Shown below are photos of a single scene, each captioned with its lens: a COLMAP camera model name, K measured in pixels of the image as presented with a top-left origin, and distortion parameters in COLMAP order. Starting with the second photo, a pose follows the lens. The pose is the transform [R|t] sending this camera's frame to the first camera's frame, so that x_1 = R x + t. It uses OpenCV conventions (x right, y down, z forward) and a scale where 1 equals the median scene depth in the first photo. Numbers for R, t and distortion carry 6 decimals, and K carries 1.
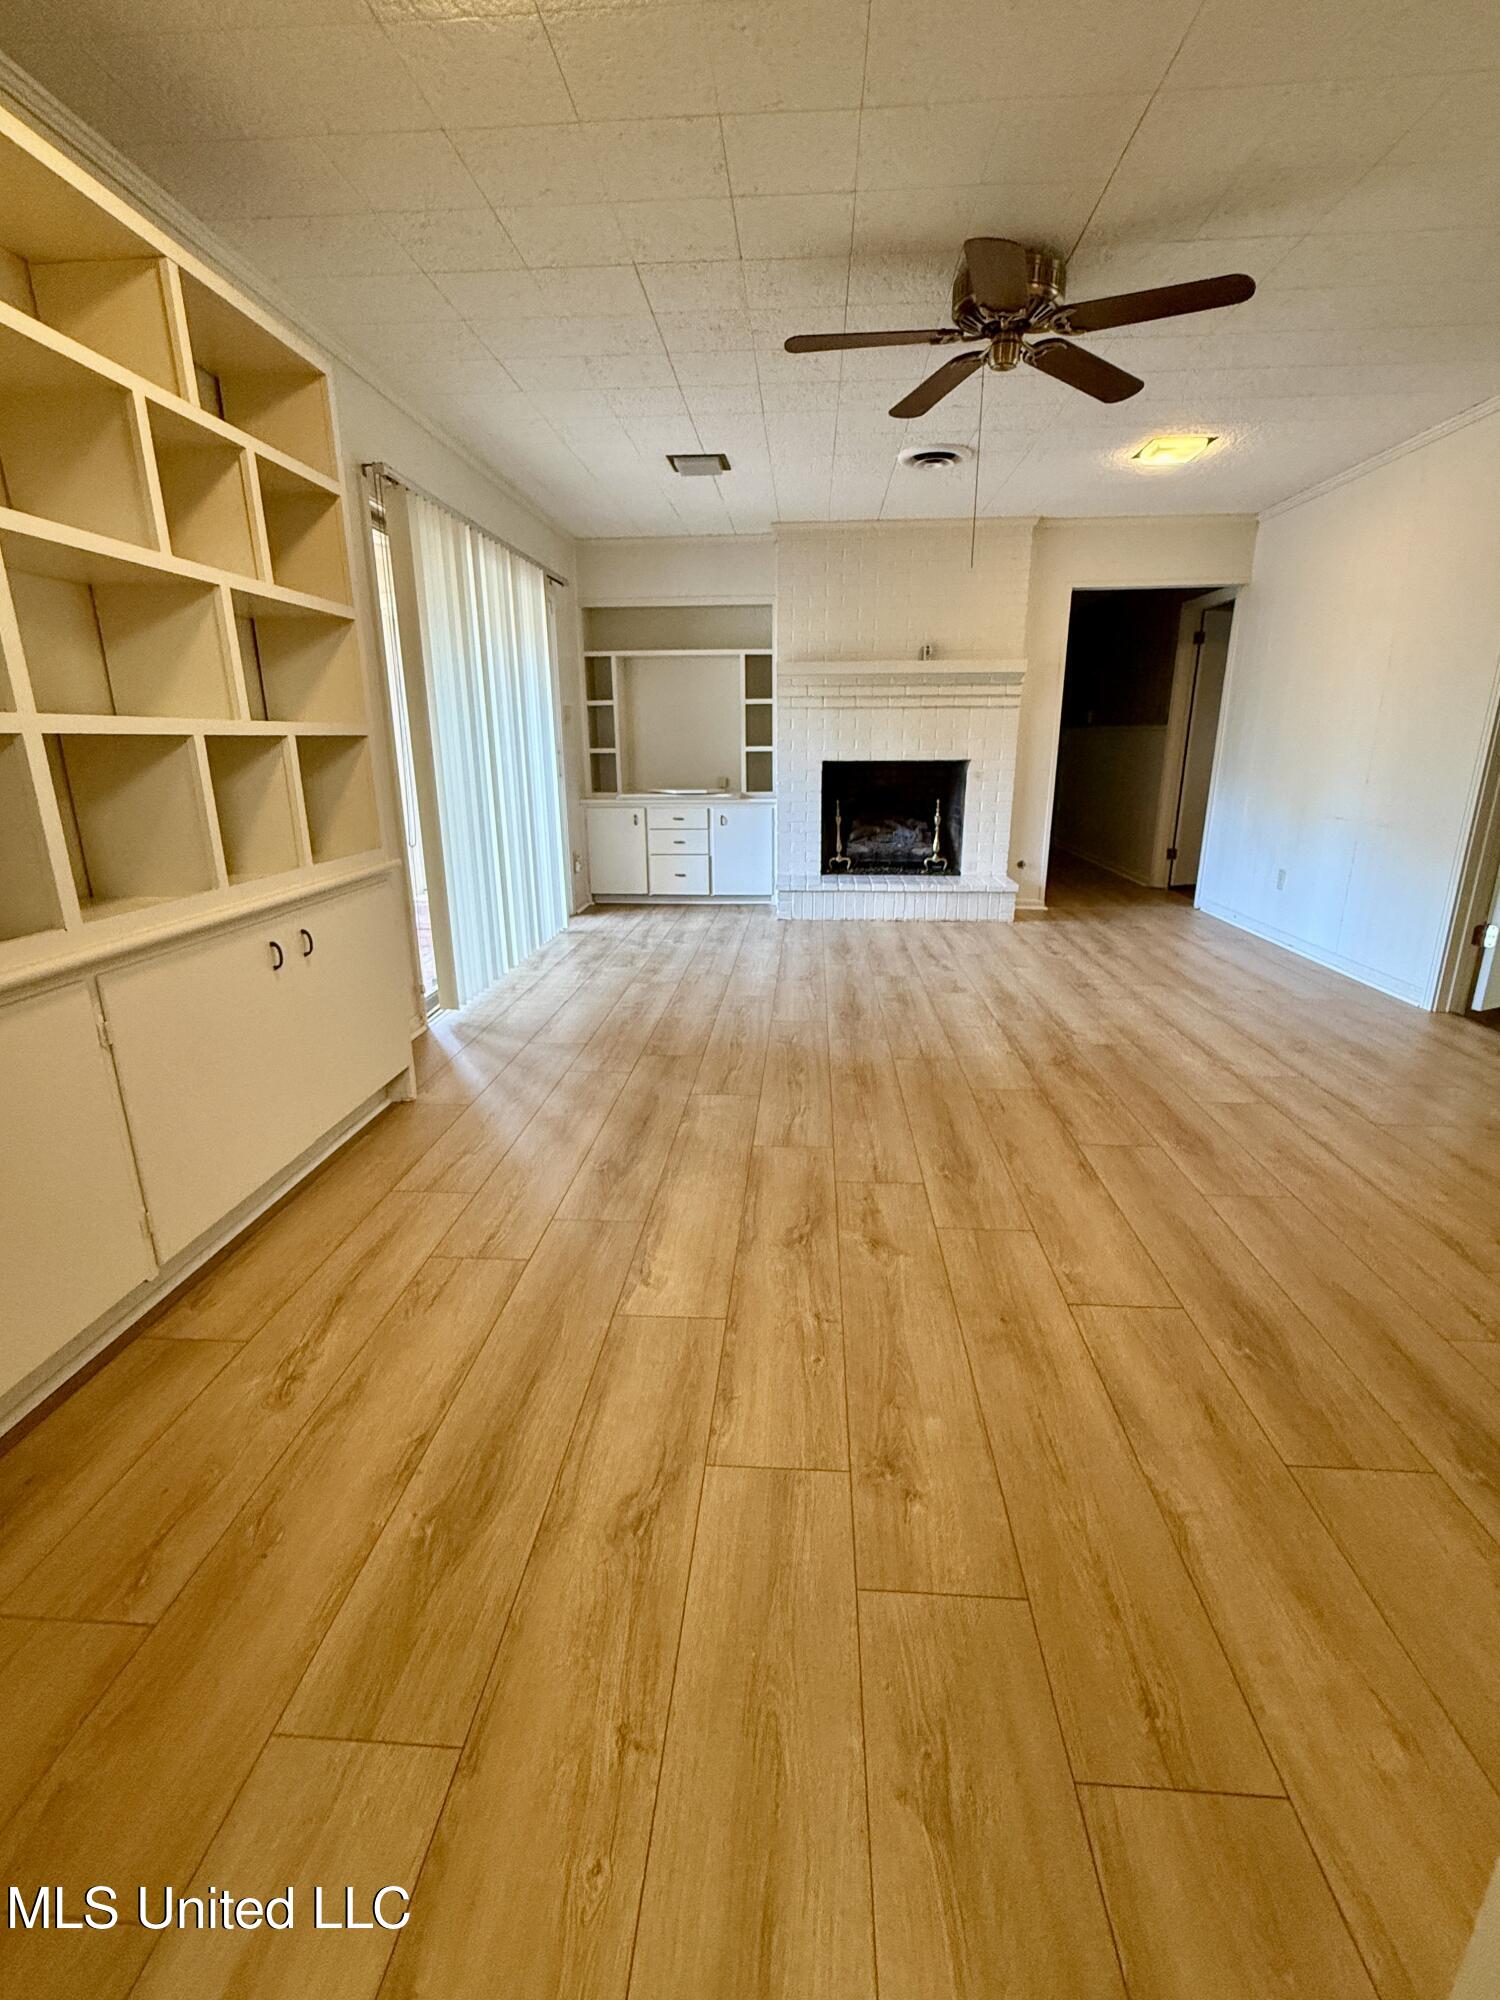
lens RADIAL K [[891.0, 0, 750.0], [0, 891.0, 1000.0], [0, 0, 1]] dist [0.002210, 0.000097]
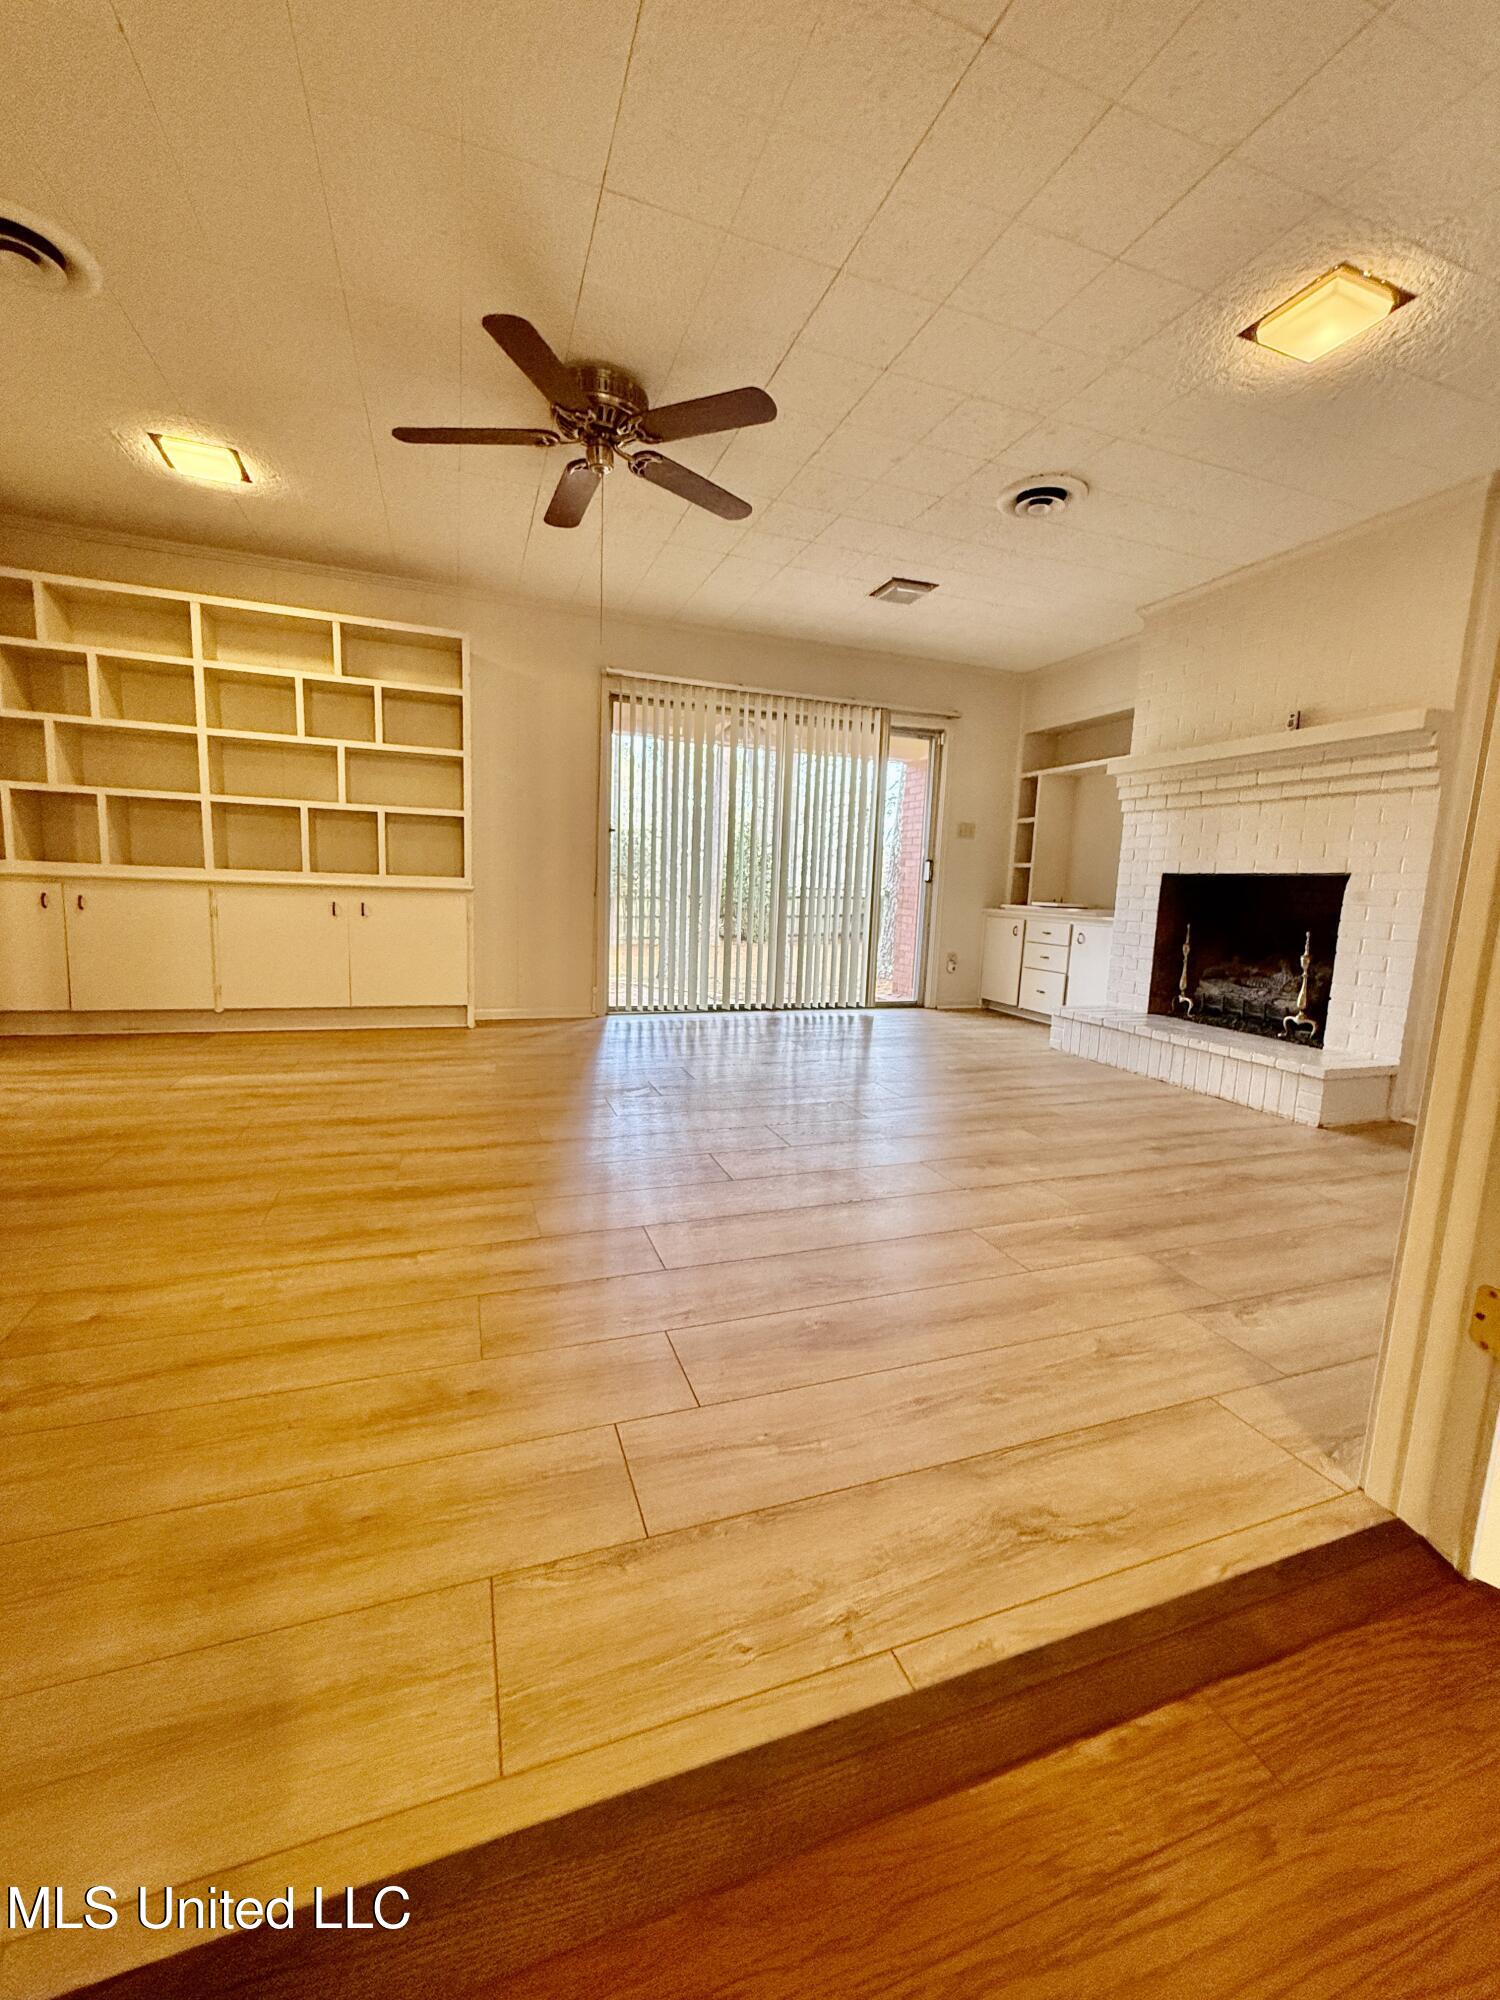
lens RADIAL K [[796.1, 0, 749.1], [0, 796.1, 993.9], [0, 0, 1]] dist [0.001228, -0.000058]
pose [[0.404538, 0.146843, -0.902655, 0.838748], [-0.296118, 0.954883, 0.022630, -0.099024], [0.865253, 0.258138, 0.429770, 0.558641]]
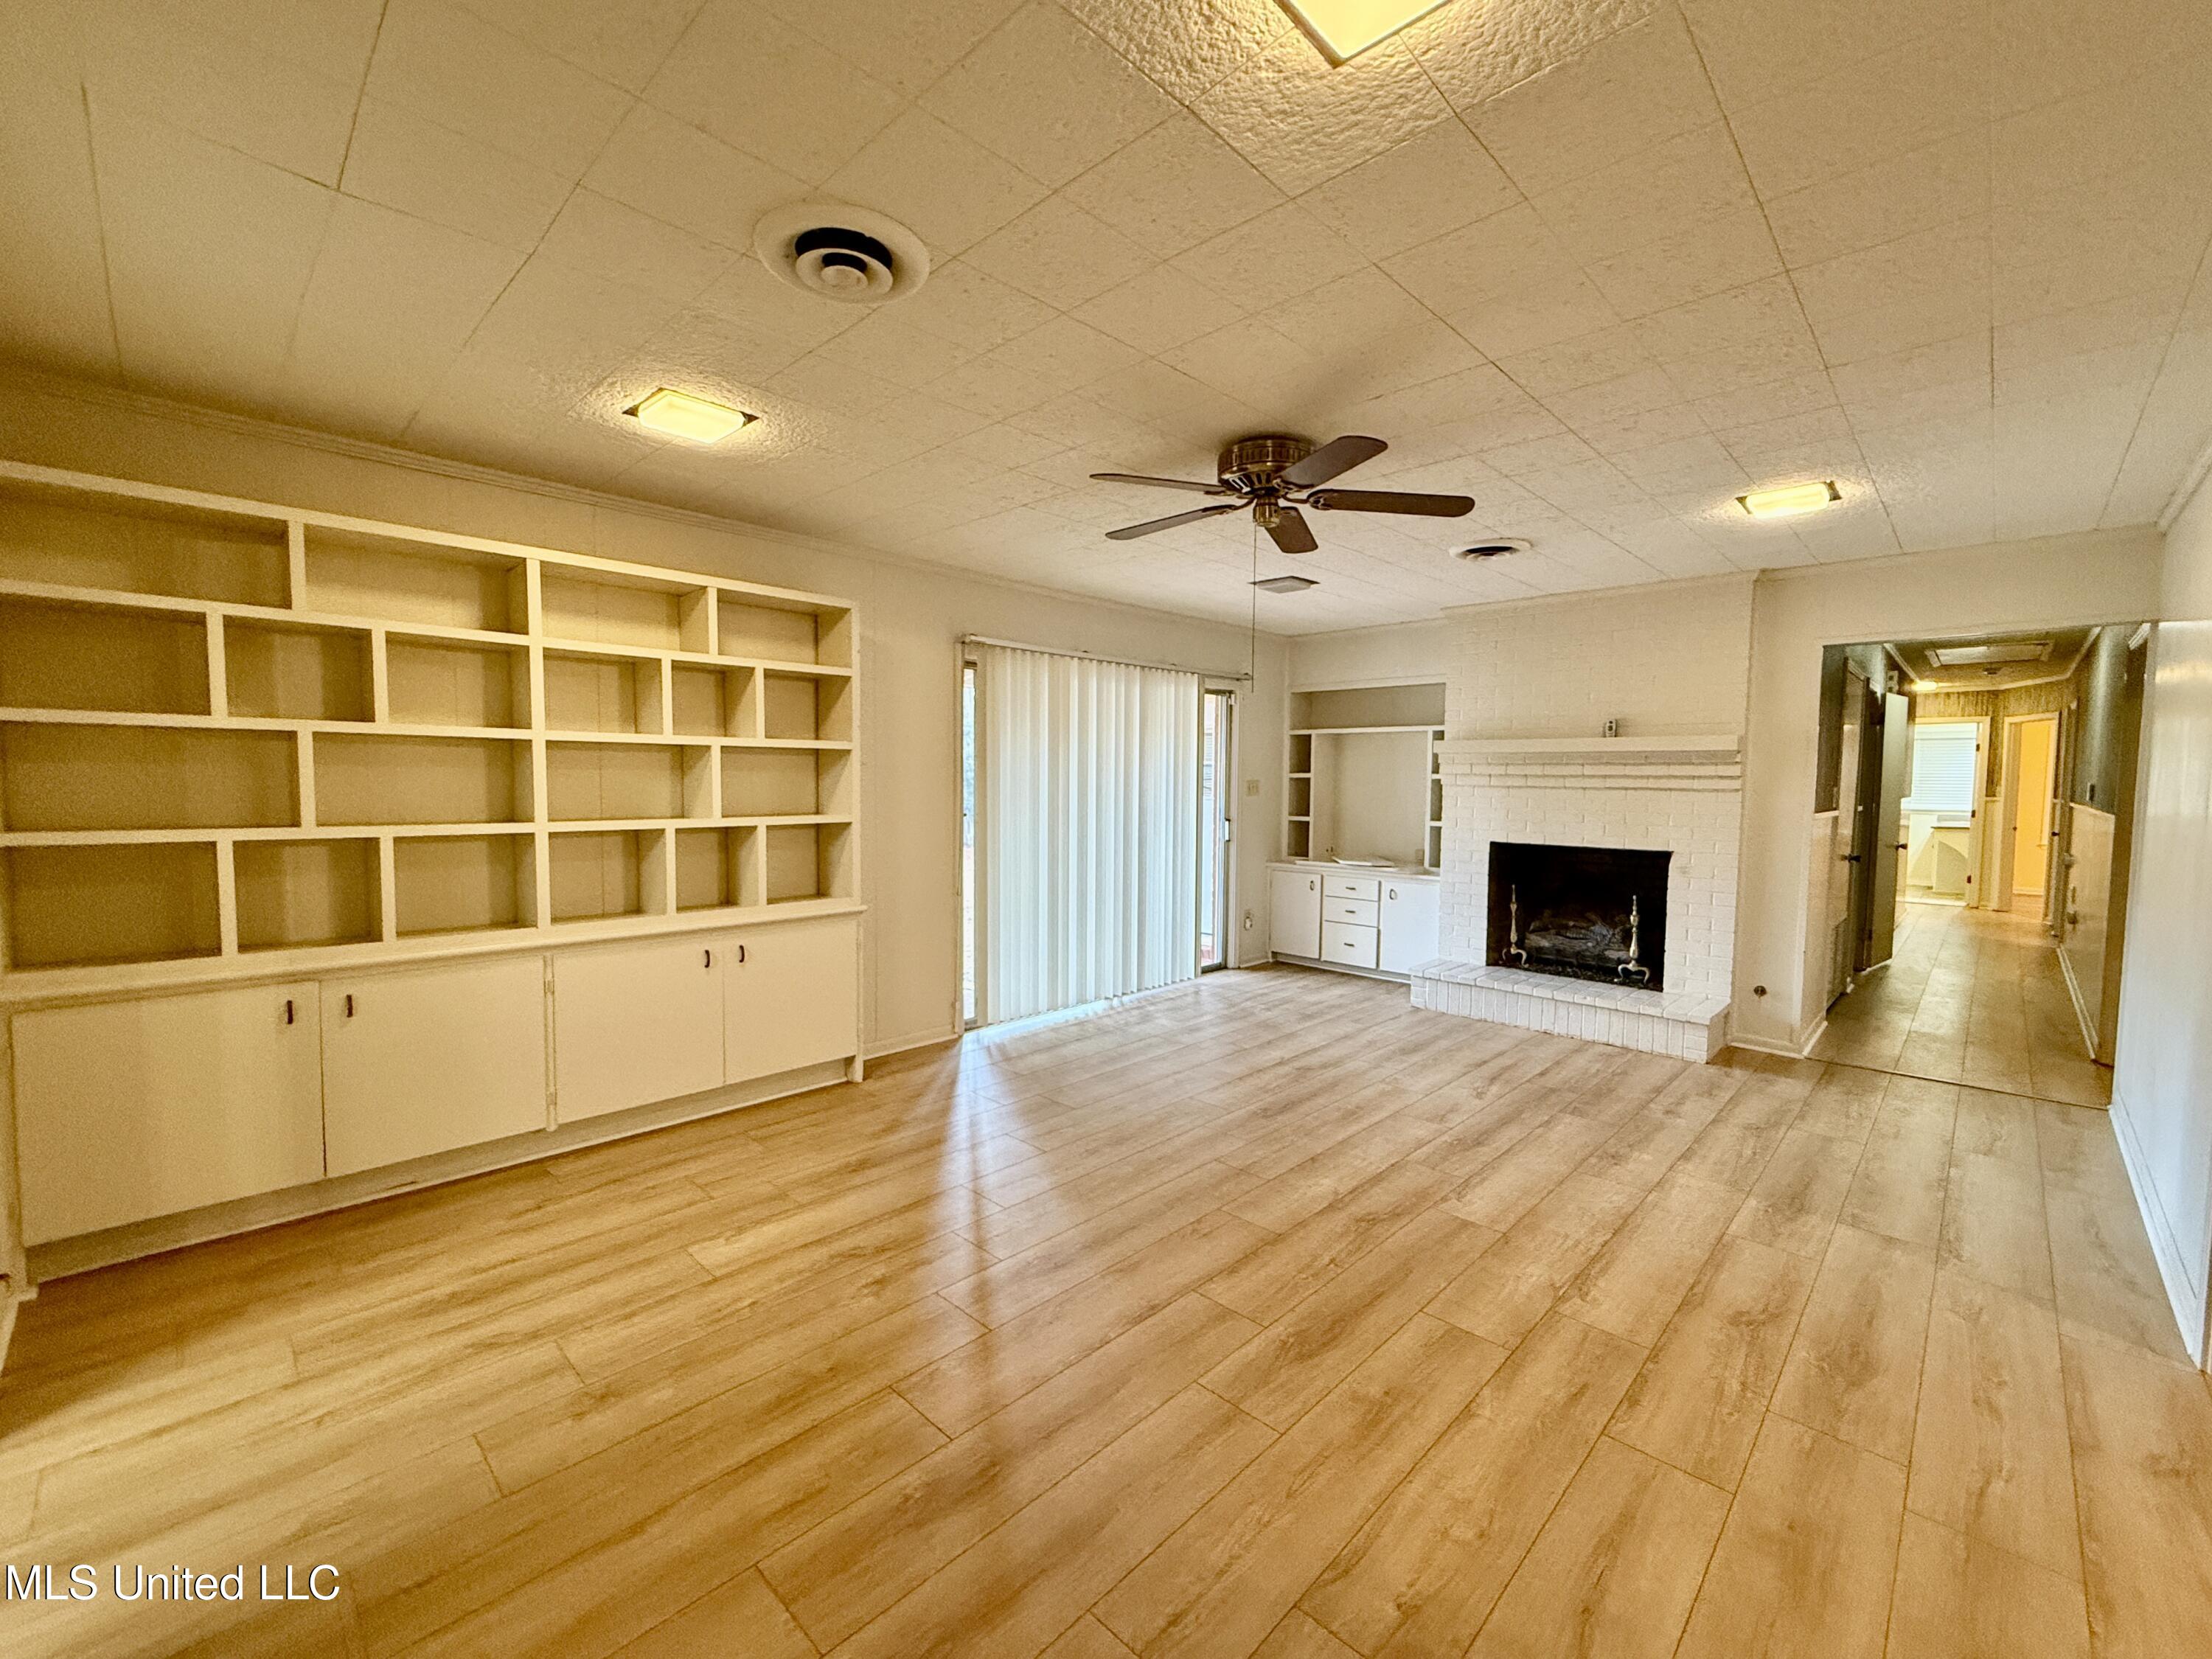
lens RADIAL K [[914.2, 0, 1111.4], [0, 914.2, 827.6], [0, 0, 1]] dist [0.001658, -0.000074]
pose [[0.763151, 0.050093, -0.644275, 0.546612], [-0.196534, 0.967756, -0.157553, -0.082347], [0.615609, 0.246859, 0.748389, 0.080343]]
